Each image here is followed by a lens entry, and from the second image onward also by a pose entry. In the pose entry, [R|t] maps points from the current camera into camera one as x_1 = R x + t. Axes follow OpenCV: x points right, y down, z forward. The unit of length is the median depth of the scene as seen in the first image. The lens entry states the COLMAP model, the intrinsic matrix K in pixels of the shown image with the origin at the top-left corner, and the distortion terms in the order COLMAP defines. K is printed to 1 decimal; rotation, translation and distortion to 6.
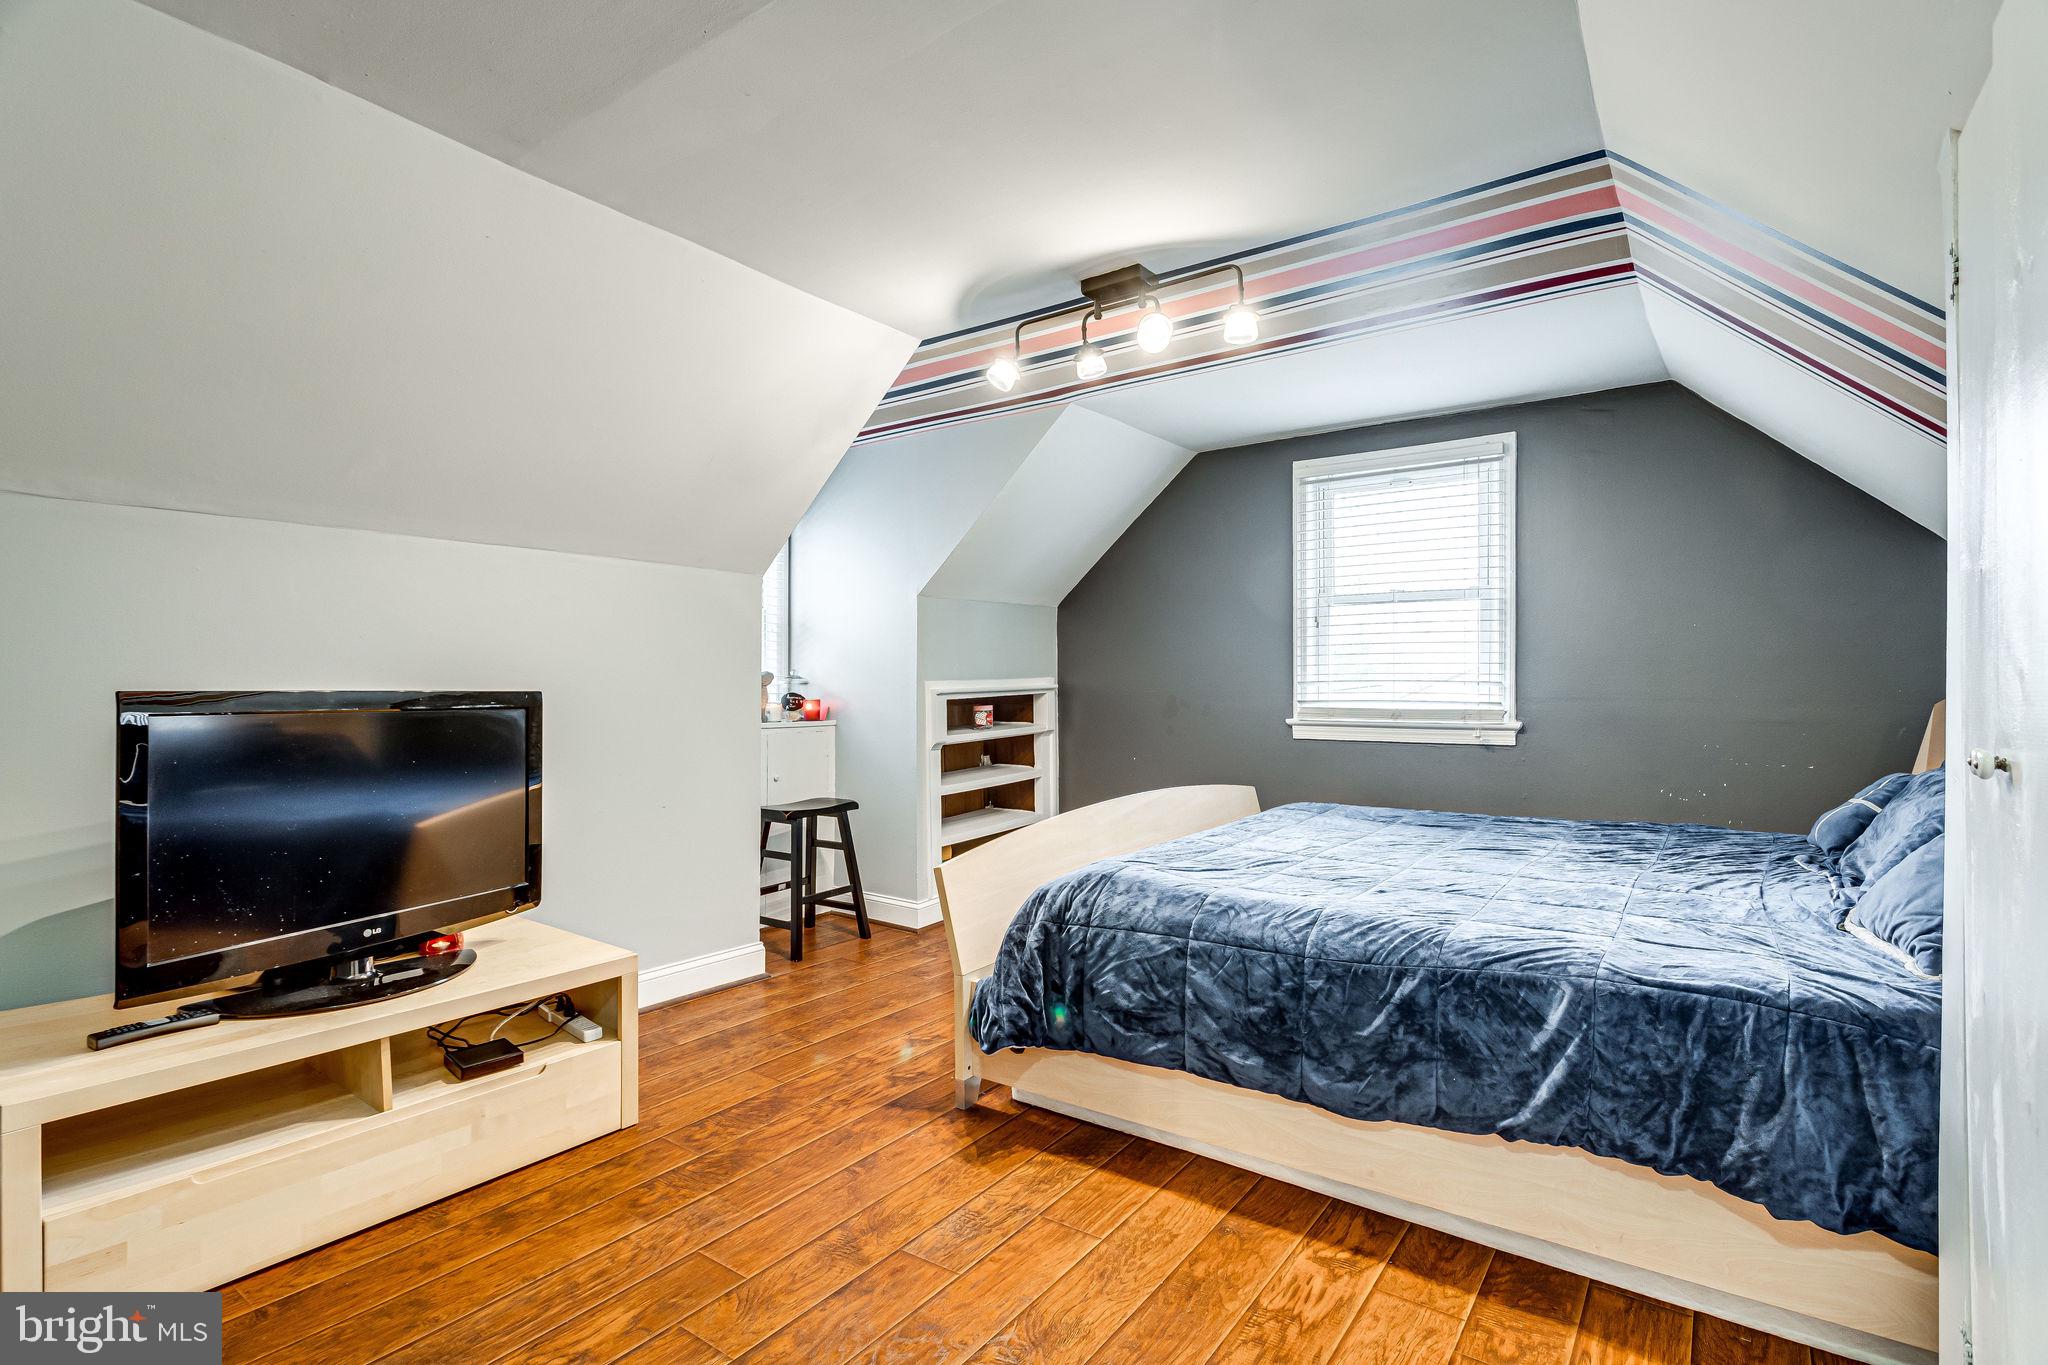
lens RADIAL K [[989.3, 0, 1065.2], [0, 989.3, 675.5], [0, 0, 1]] dist [-0.001824, 0.006416]
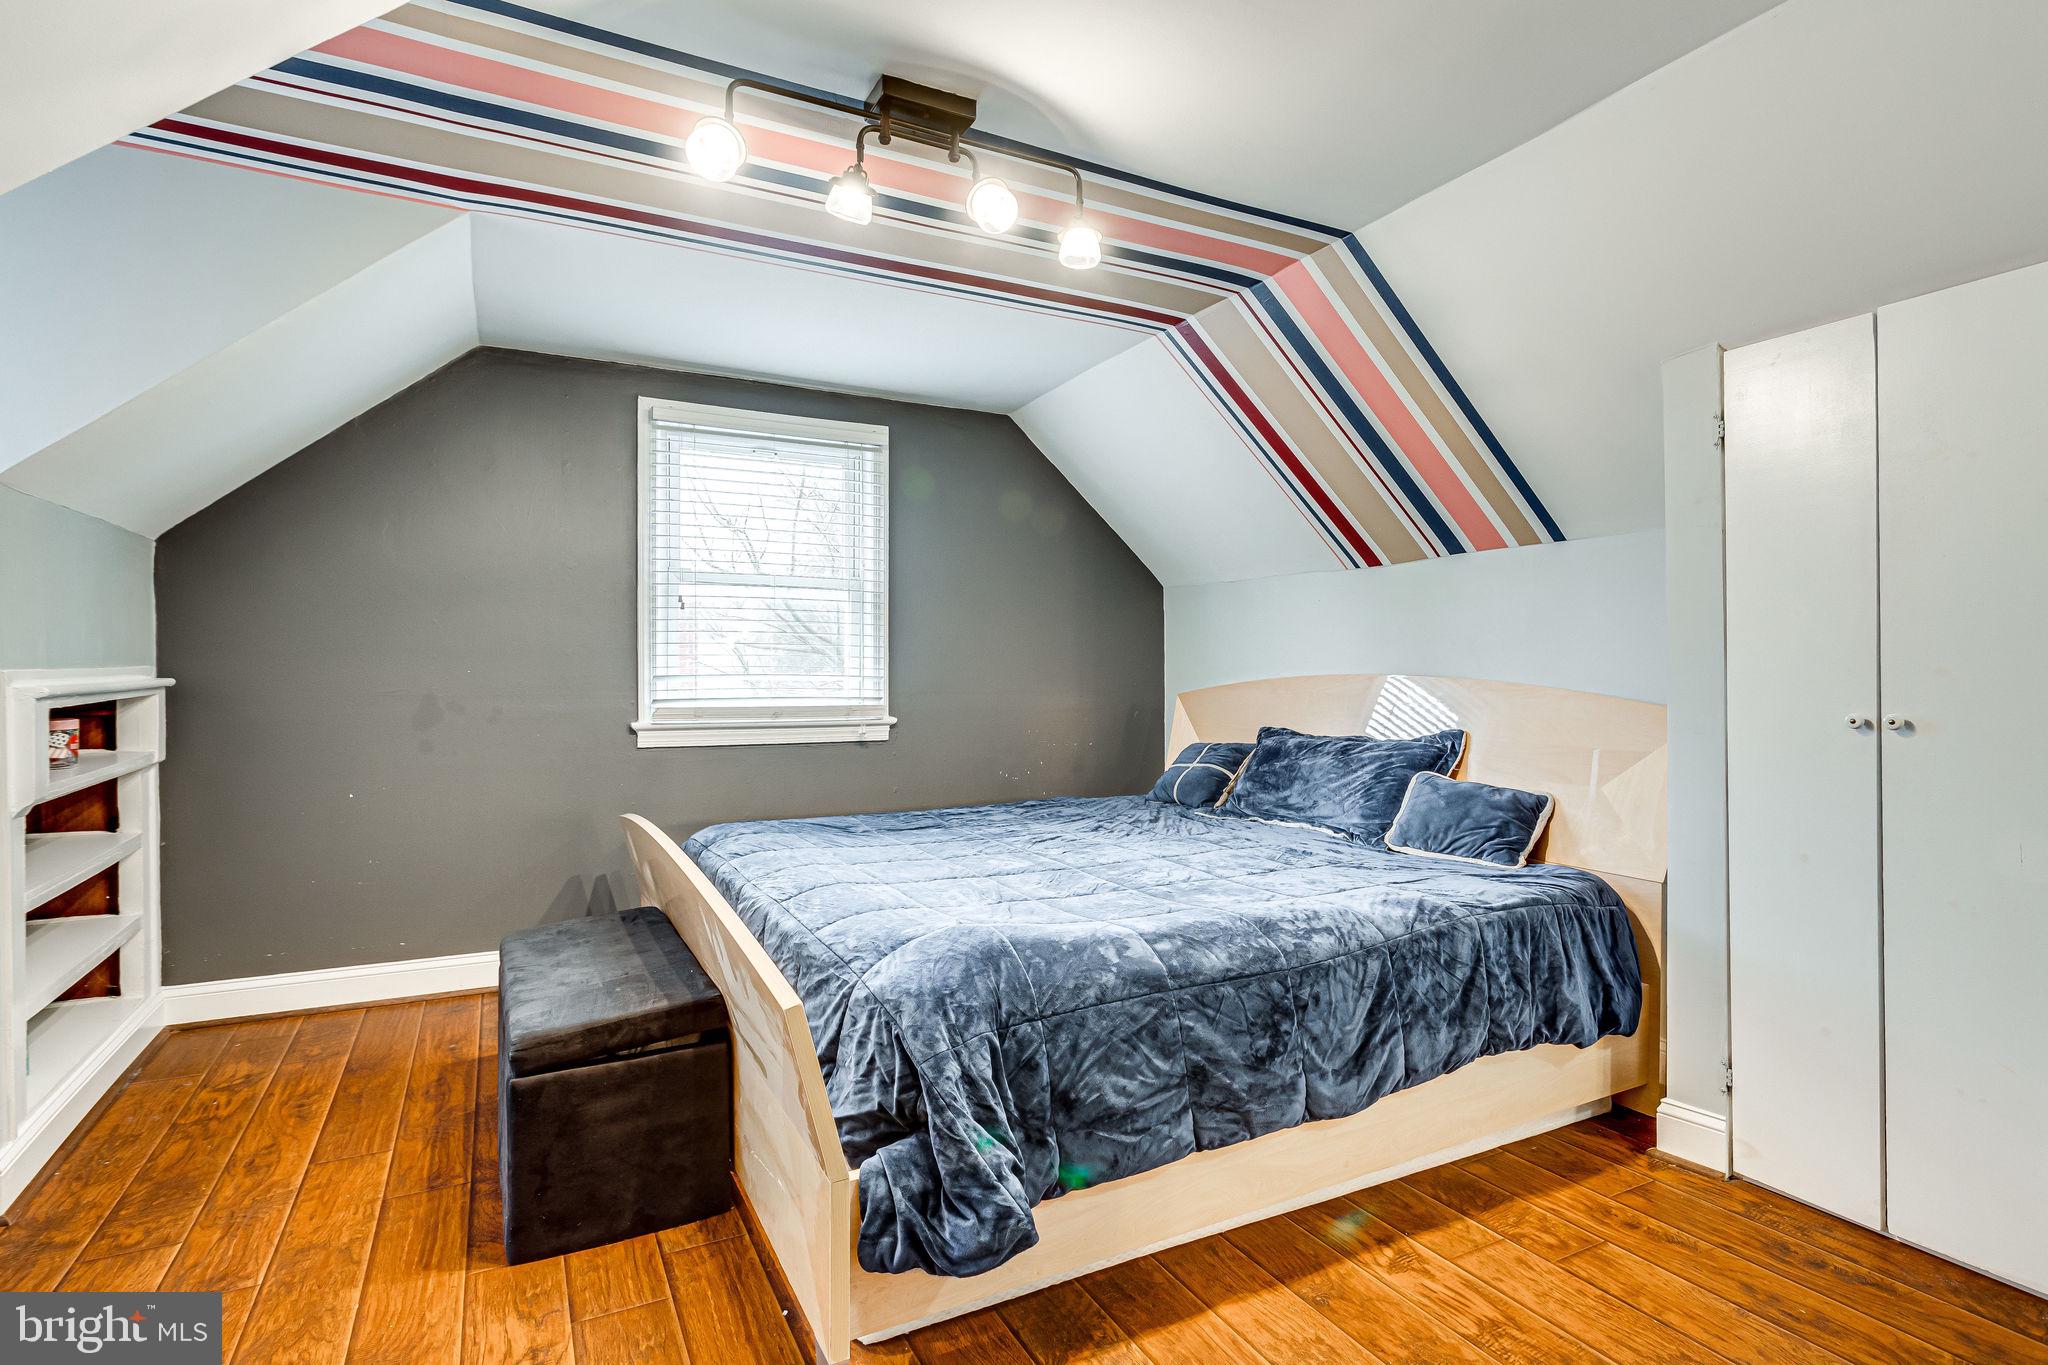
lens RADIAL K [[989.3, 0, 1026.0], [0, 989.3, 678.8], [0, 0, 1]] dist [-0.001824, 0.006416]
pose [[0.465562, -0.000806, 0.885015, -0.363989], [-0.005071, 0.999981, 0.003578, 0.004545], [-0.885000, -0.006153, 0.465549, 0.410146]]
